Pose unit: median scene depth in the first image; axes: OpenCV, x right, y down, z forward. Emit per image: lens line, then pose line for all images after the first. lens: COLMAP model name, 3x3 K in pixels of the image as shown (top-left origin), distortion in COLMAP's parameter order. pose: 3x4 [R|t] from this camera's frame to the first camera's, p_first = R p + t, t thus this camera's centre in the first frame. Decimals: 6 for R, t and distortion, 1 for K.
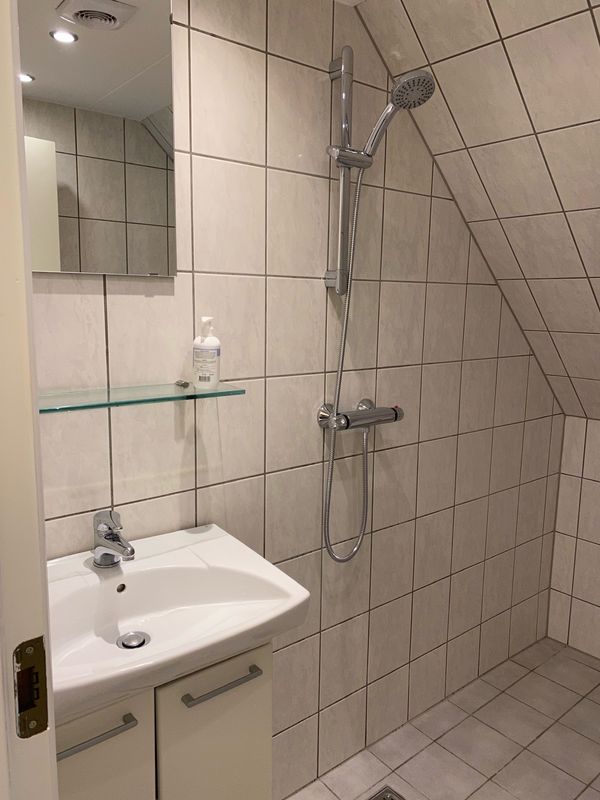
lens RADIAL K [[611.7, 0, 299.1], [0, 611.7, 396.2], [0, 0, 1]] dist [0.059794, -0.078105]
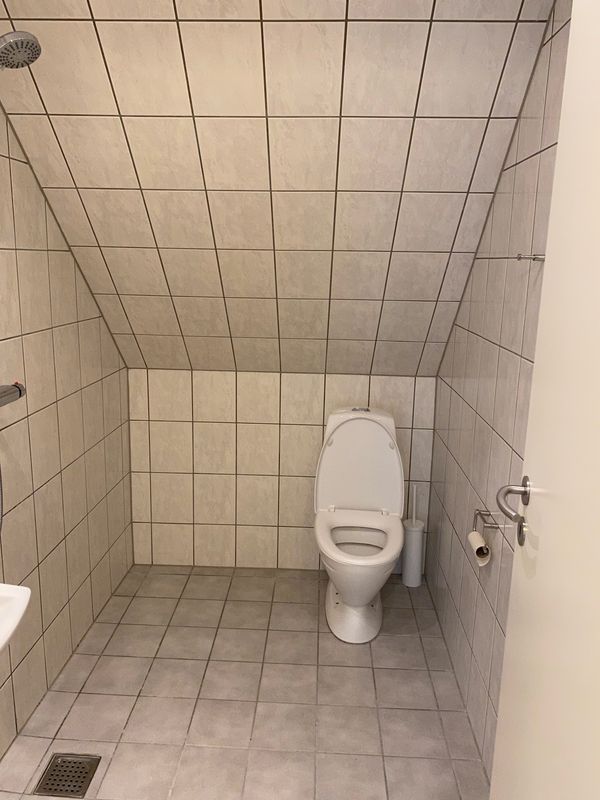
lens RADIAL K [[614.3, 0, 300.0], [0, 614.3, 400.0], [0, 0, 1]] dist [0.028801, -0.026565]
pose [[0.666372, -0.165849, 0.726940, -0.211413], [0.102368, 0.986066, 0.131128, -0.032060], [-0.738558, -0.012965, 0.674065, 0.022021]]
